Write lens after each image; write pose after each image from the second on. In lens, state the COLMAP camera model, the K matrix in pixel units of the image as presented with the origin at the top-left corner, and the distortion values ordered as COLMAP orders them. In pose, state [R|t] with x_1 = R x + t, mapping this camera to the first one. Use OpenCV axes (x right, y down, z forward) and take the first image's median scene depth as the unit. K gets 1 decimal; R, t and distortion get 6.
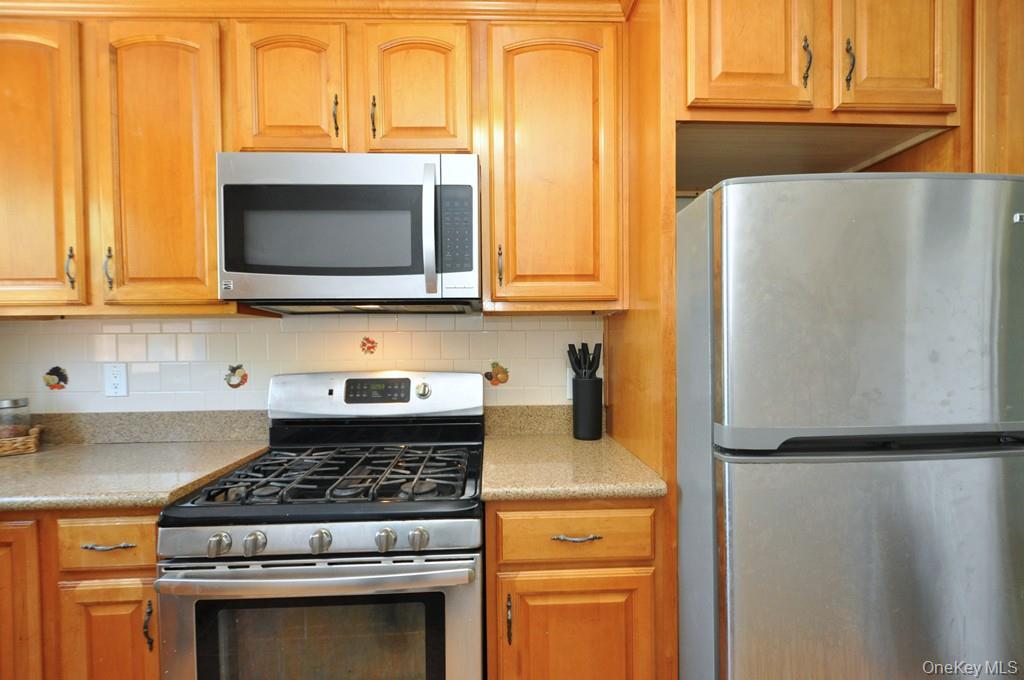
lens RADIAL K [[455.0, 0, 511.3], [0, 455.0, 354.6], [0, 0, 1]] dist [0.012112, -0.009070]
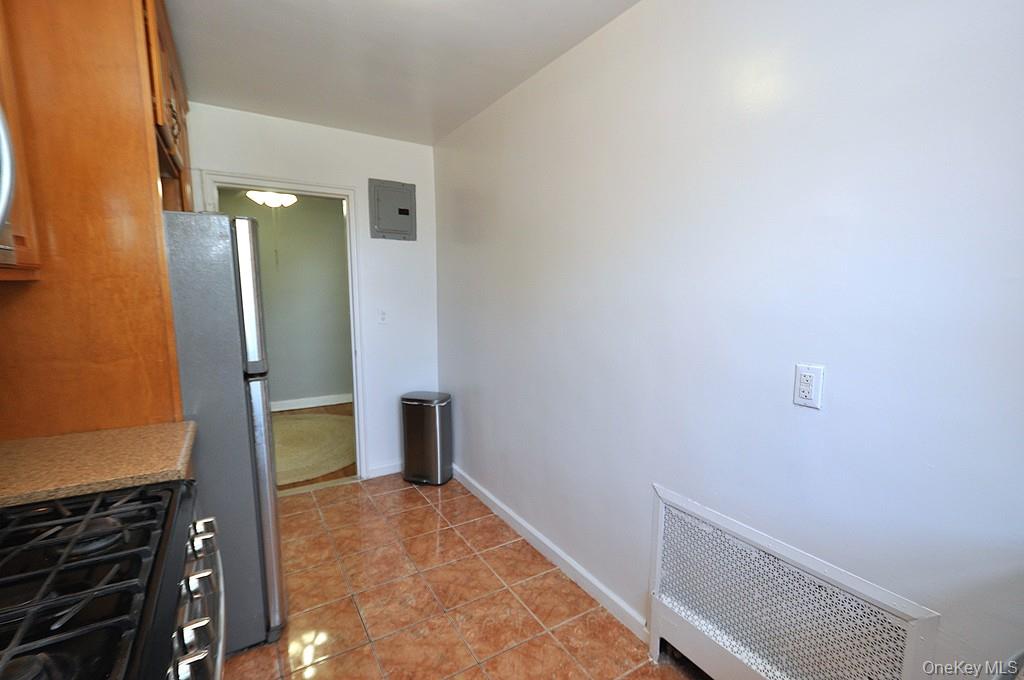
lens RADIAL K [[450.8, 0, 509.6], [0, 450.8, 354.2], [0, 0, 1]] dist [0.012801, -0.007269]
pose [[-0.469161, -0.127289, 0.873891, -0.974742], [0.016018, 0.988168, 0.152534, -0.077757], [-0.882967, 0.085561, -0.461572, 0.619221]]
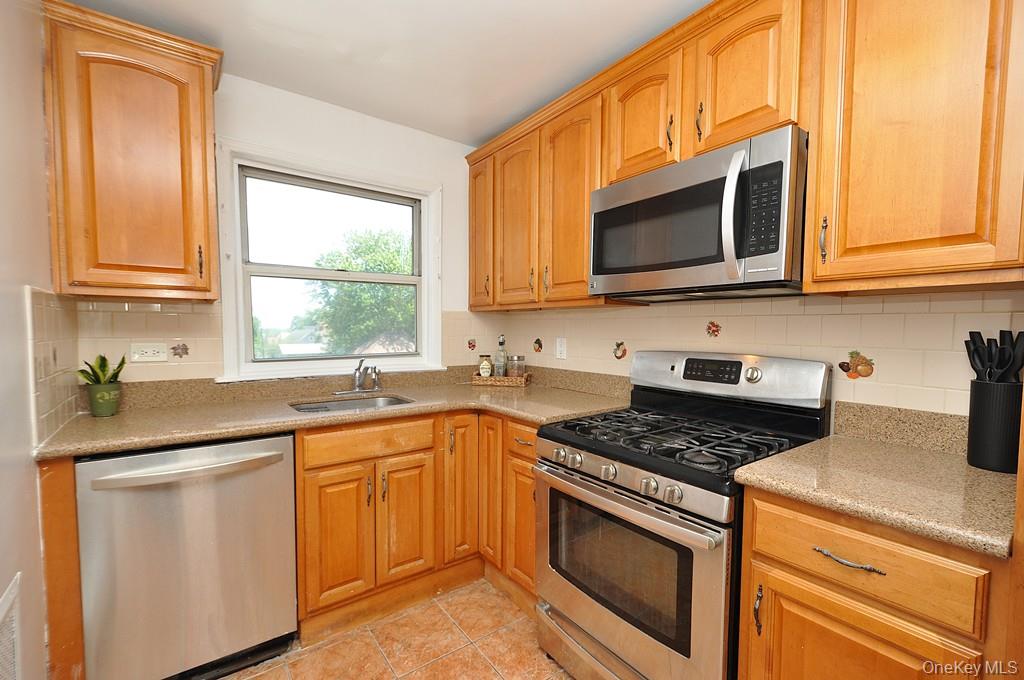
lens RADIAL K [[446.8, 0, 510.8], [0, 446.8, 353.3], [0, 0, 1]] dist [0.003572, -0.000528]
pose [[0.547404, 0.061433, -0.834610, 0.375064], [-0.031841, 0.998109, 0.052584, -0.003556], [0.836262, -0.002210, 0.548325, 0.019967]]
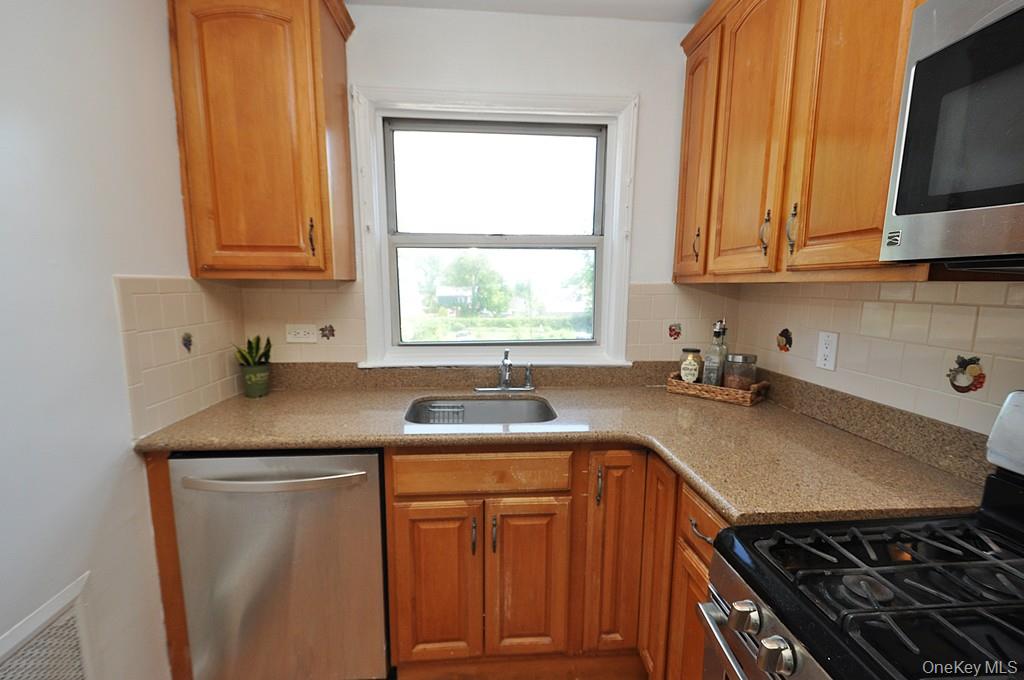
lens RADIAL K [[450.8, 0, 509.6], [0, 450.8, 354.2], [0, 0, 1]] dist [0.012801, -0.007269]
pose [[0.013606, 0.163308, -0.986481, -0.002793], [-0.030552, 0.986180, 0.162837, -0.074285], [0.999441, 0.027923, 0.018407, 0.431632]]
